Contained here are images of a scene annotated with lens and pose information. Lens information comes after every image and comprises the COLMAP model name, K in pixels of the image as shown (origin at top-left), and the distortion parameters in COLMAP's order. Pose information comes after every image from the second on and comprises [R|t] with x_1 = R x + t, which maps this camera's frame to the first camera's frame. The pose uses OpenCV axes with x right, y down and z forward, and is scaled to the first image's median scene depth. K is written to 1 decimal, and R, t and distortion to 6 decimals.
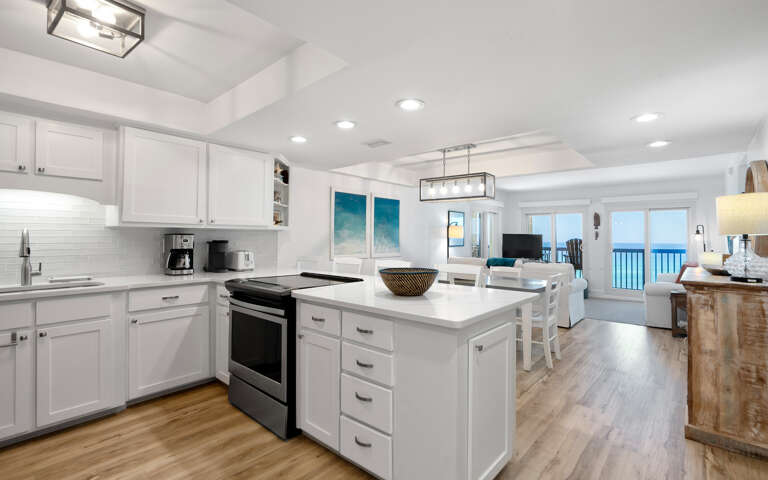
lens RADIAL K [[352.1, 0, 384.9], [0, 352.1, 233.9], [0, 0, 1]] dist [-0.000101, -0.000204]
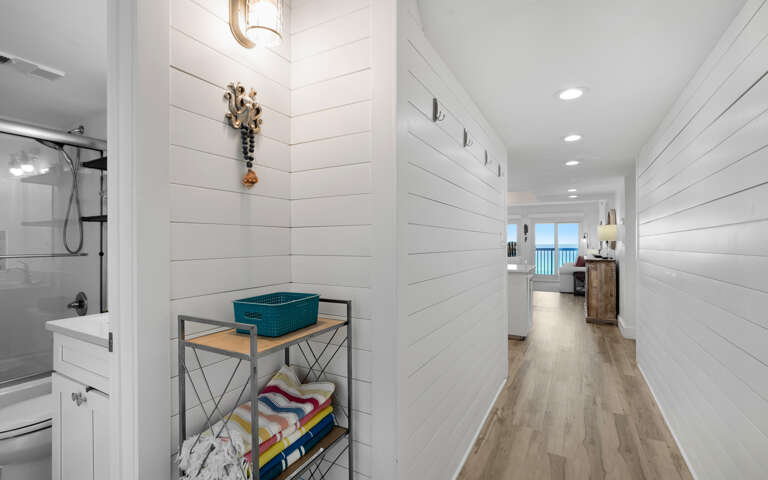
lens RADIAL K [[352.1, 0, 382.2], [0, 352.1, 243.8], [0, 0, 1]] dist [-0.000101, -0.000204]
pose [[0.975557, -0.010077, 0.219516, -0.984817], [0.005860, 0.999786, 0.019855, -0.031539], [-0.219670, -0.018083, 0.975407, -0.989618]]
